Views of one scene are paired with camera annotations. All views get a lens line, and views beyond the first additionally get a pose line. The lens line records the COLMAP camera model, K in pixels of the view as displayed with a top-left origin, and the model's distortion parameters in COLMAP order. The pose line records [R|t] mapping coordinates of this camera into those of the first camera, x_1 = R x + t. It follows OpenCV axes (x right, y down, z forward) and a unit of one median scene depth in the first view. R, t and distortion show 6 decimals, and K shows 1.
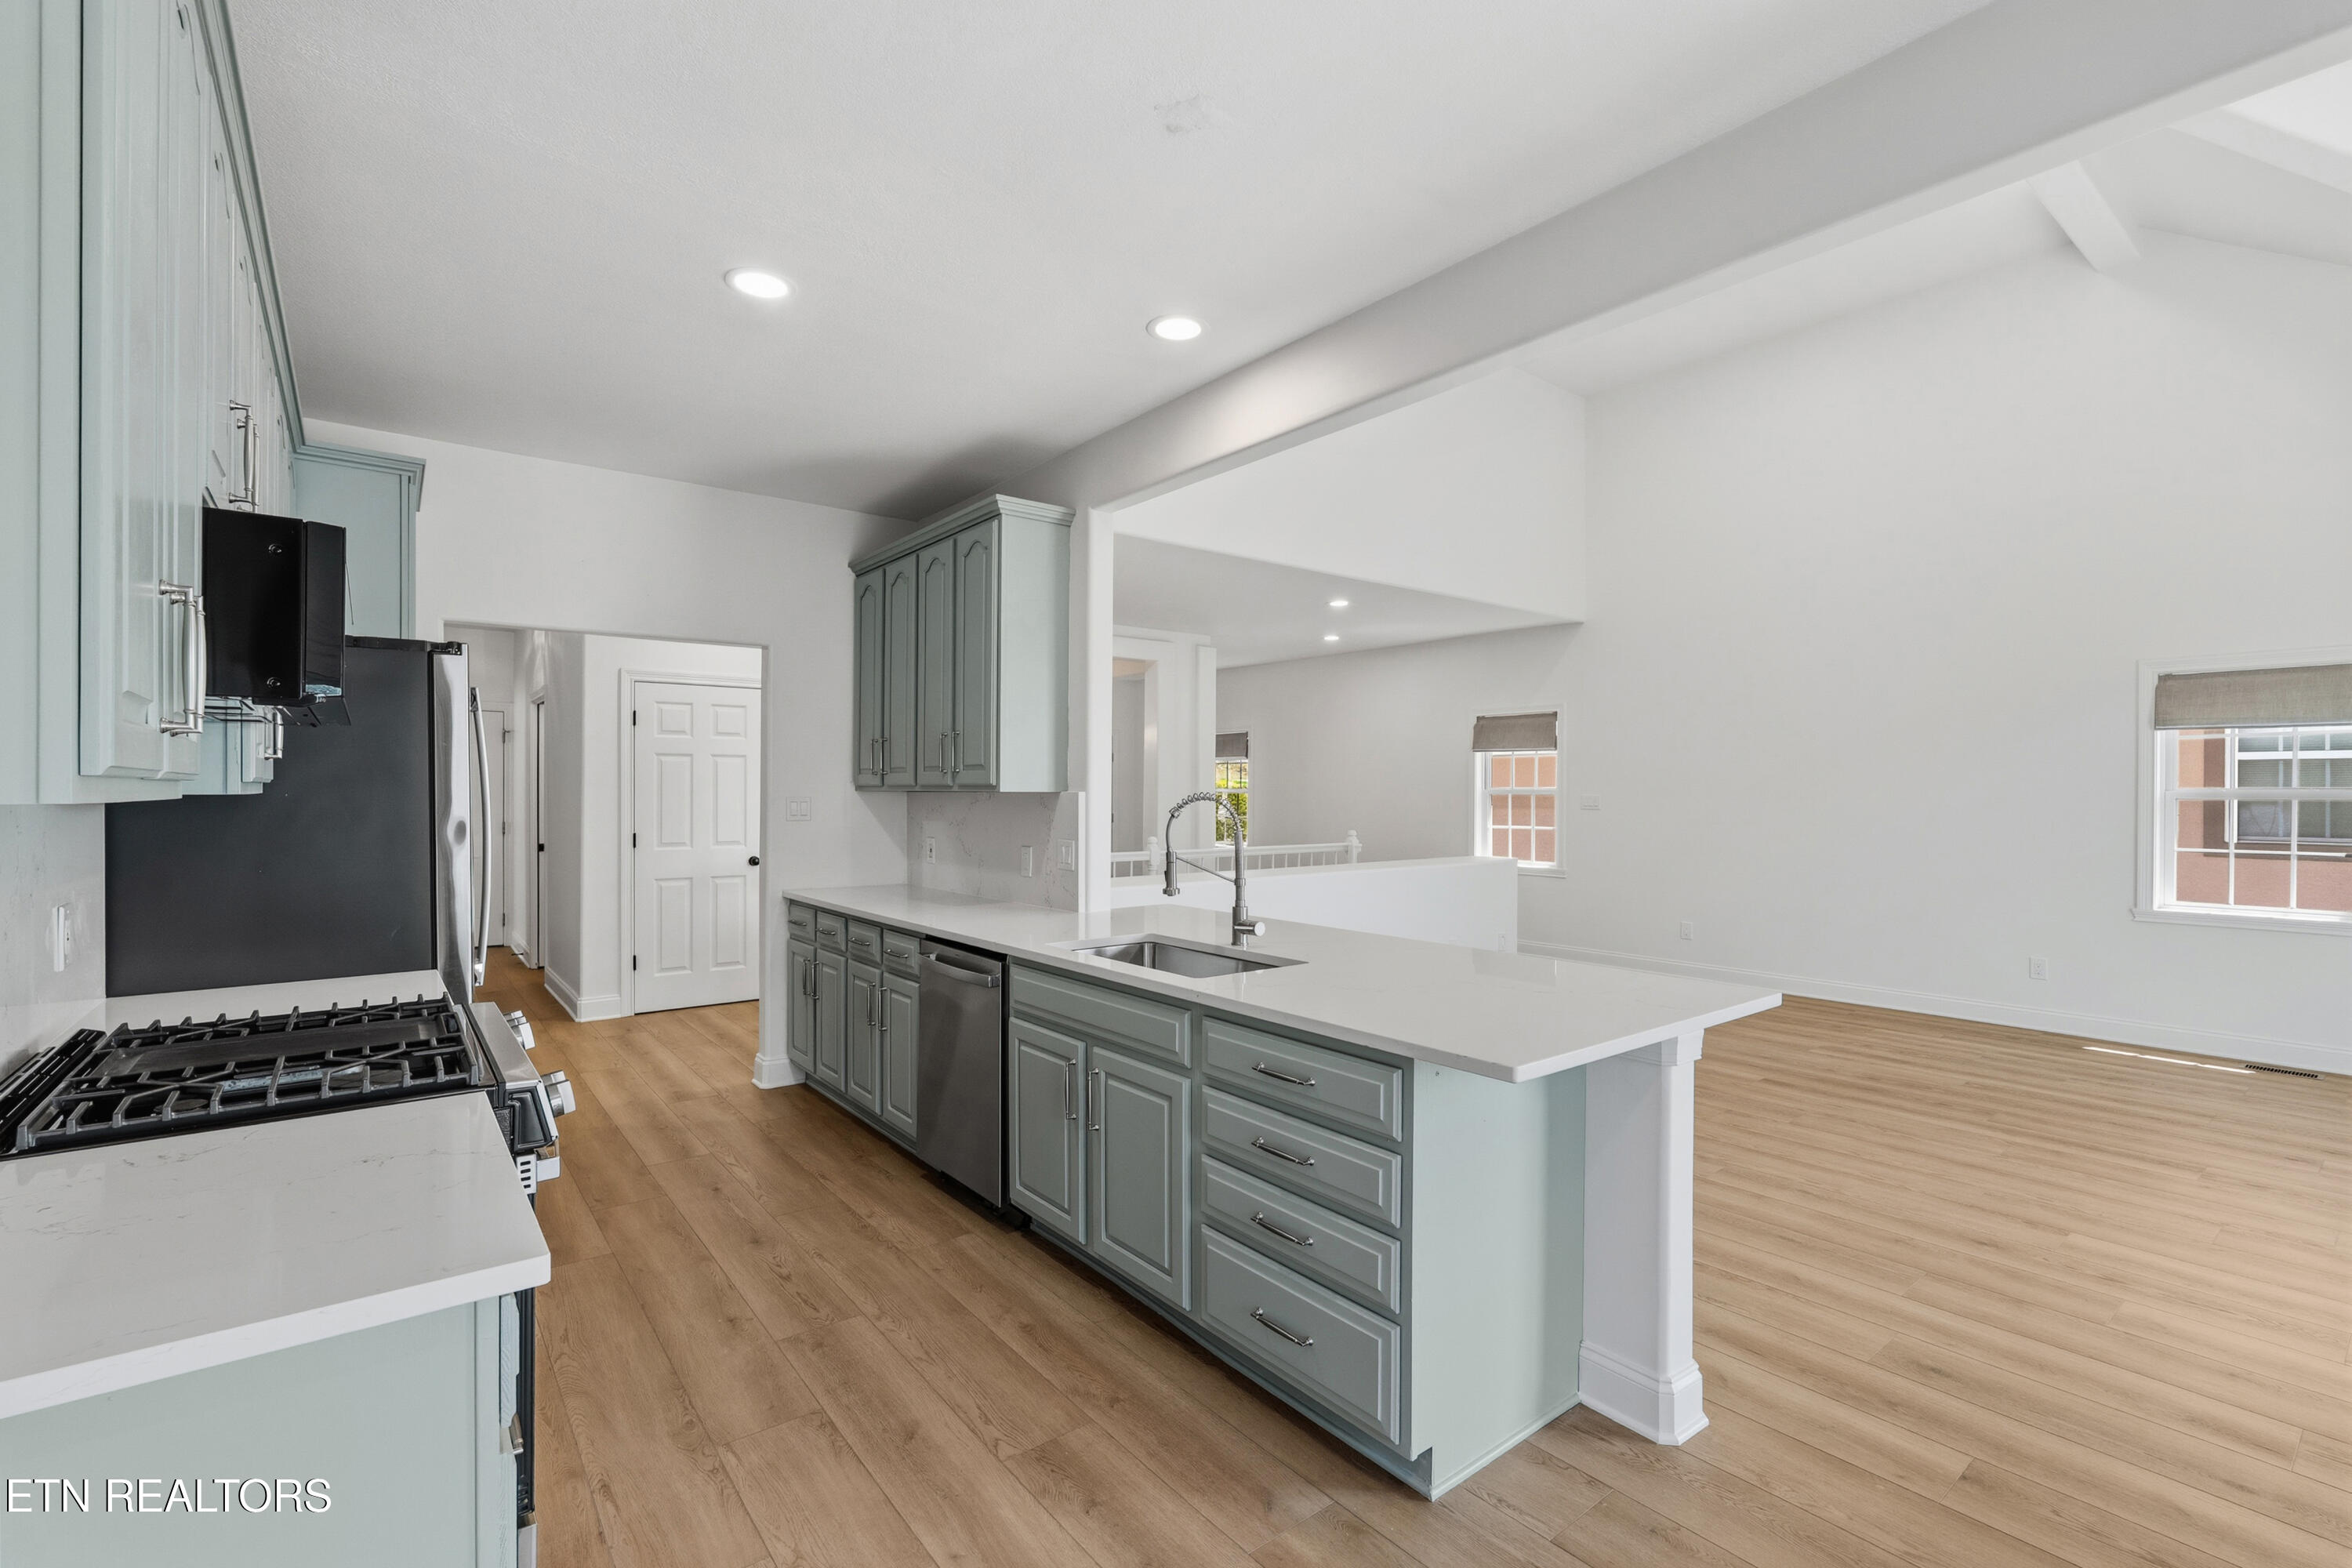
lens RADIAL K [[1046.0, 0, 1187.7], [0, 1046.0, 791.1], [0, 0, 1]] dist [-0.005256, 0.000535]
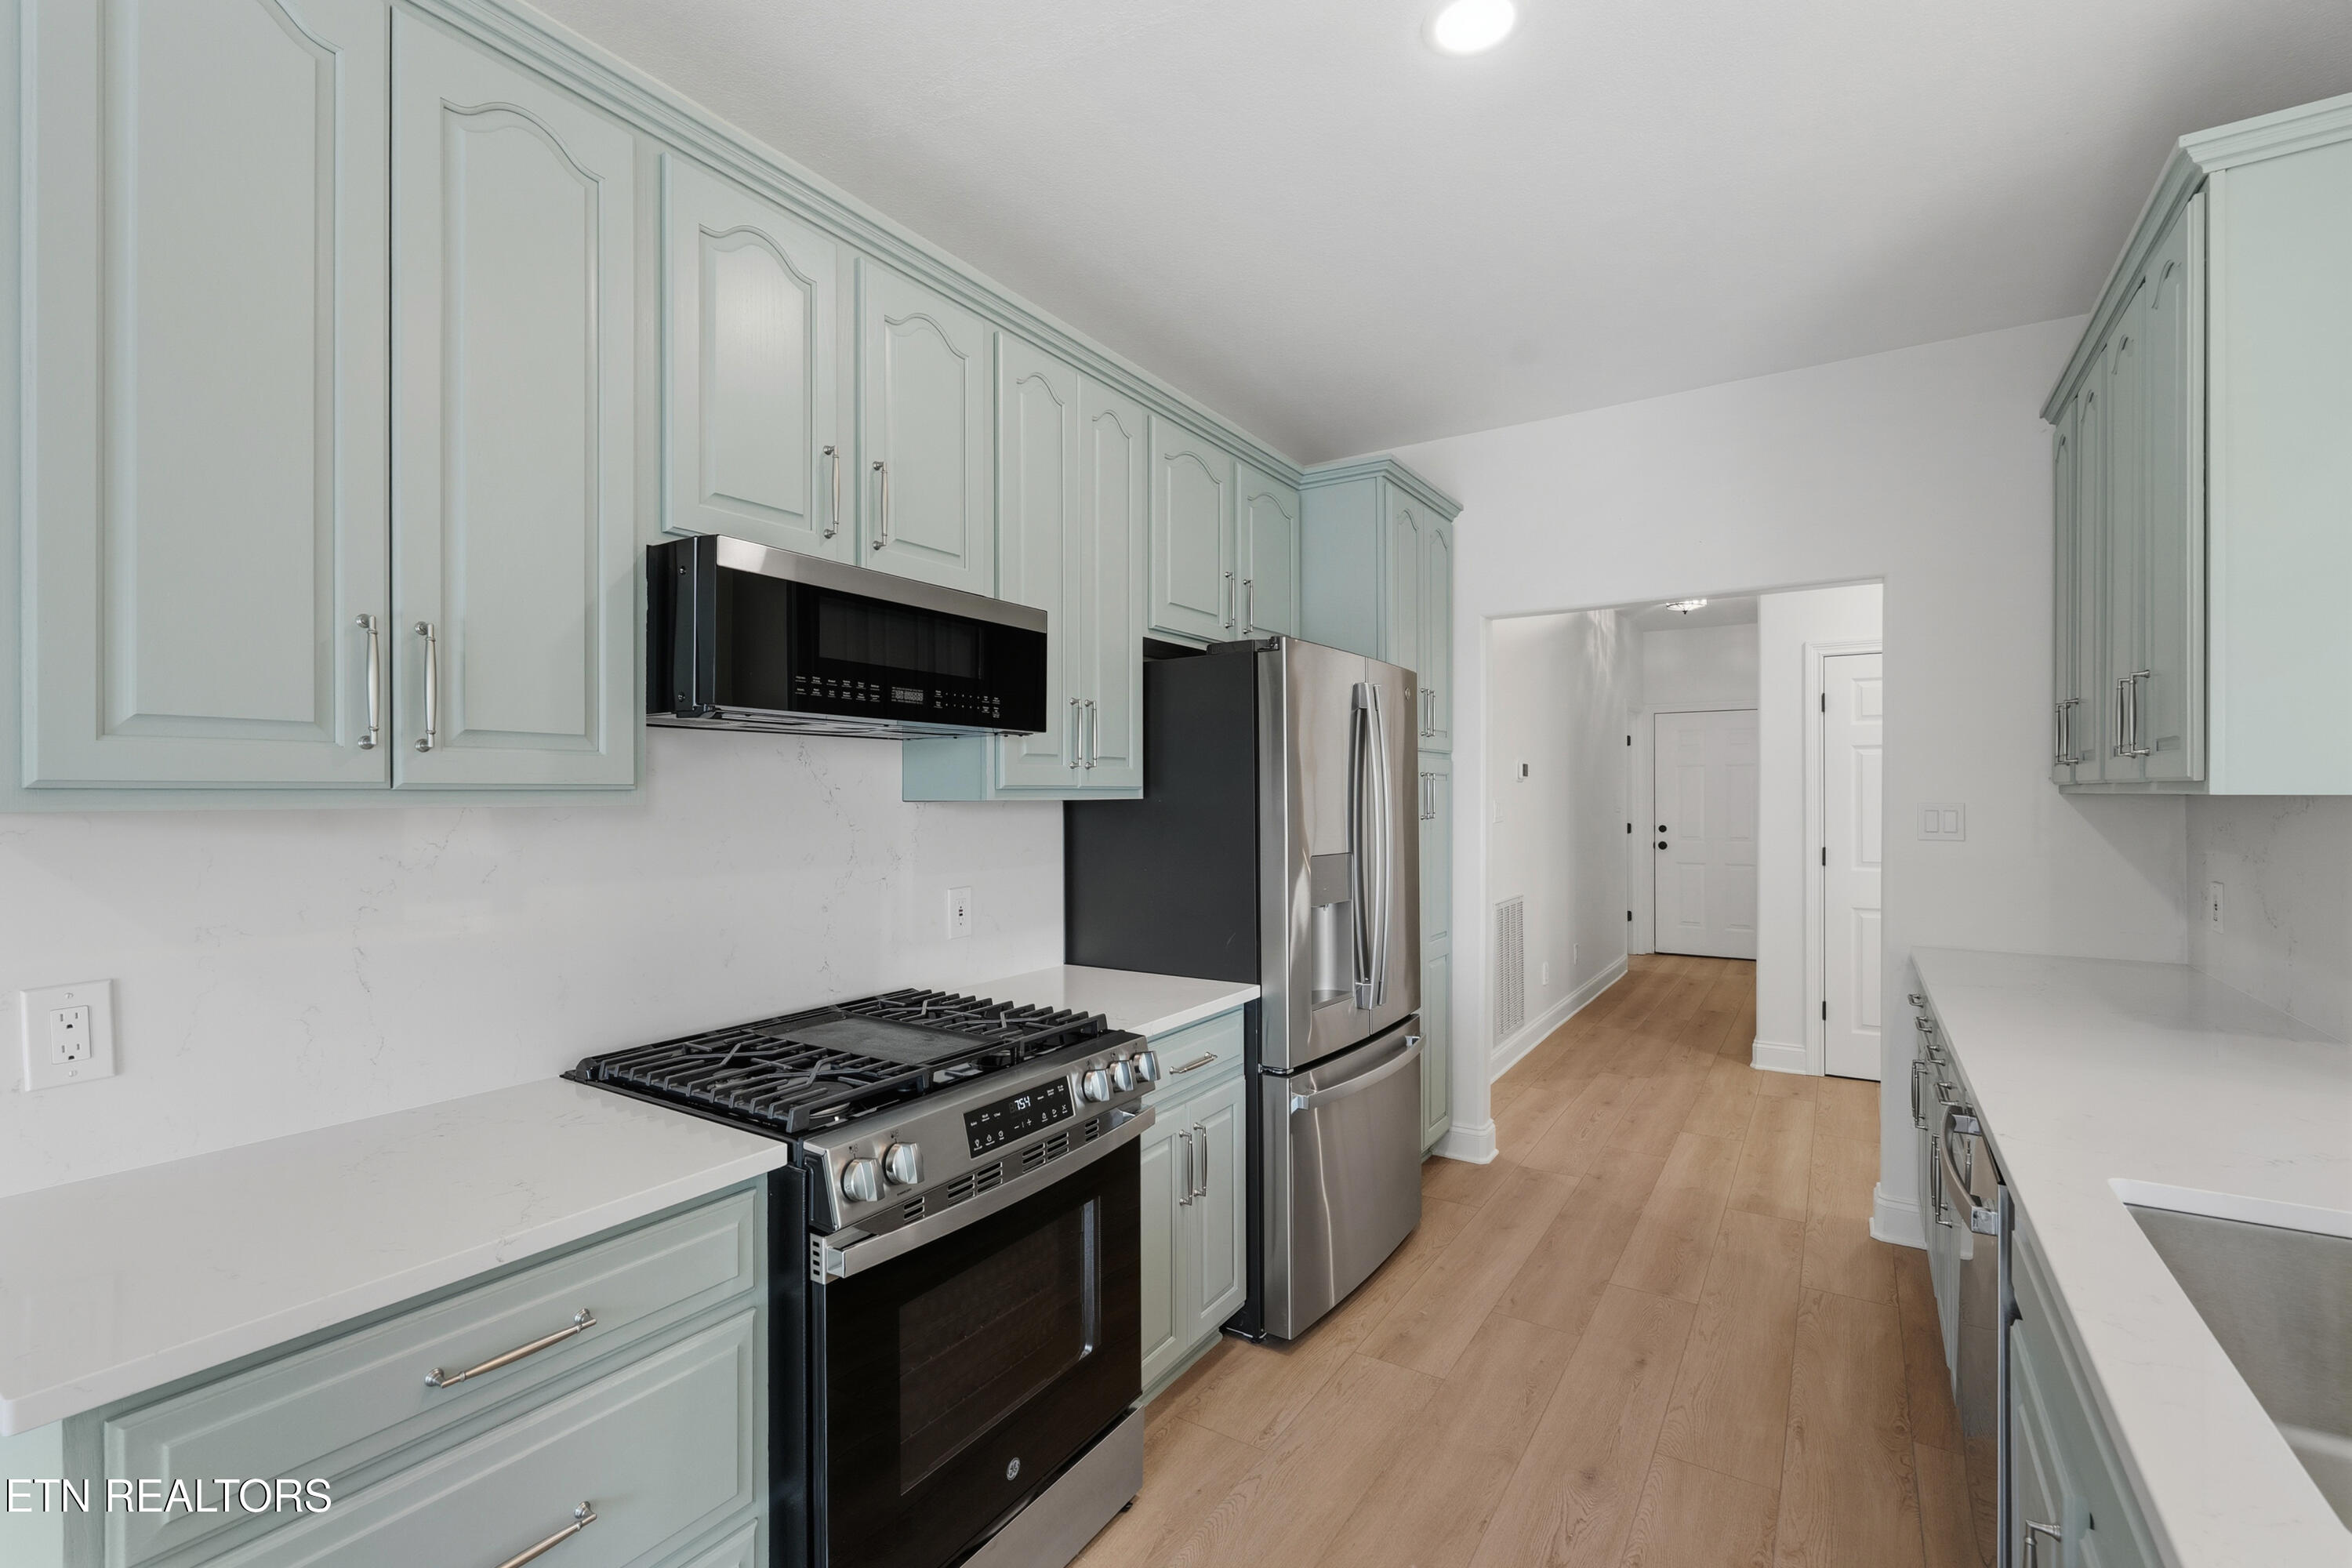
lens RADIAL K [[1046.0, 0, 1165.2], [0, 1046.0, 792.0], [0, 0, 1]] dist [-0.005256, 0.000535]
pose [[0.314149, -0.002793, -0.949369, 0.094522], [0.001673, 0.999996, -0.002388, -0.000561], [0.949372, -0.000838, 0.314153, 0.391321]]
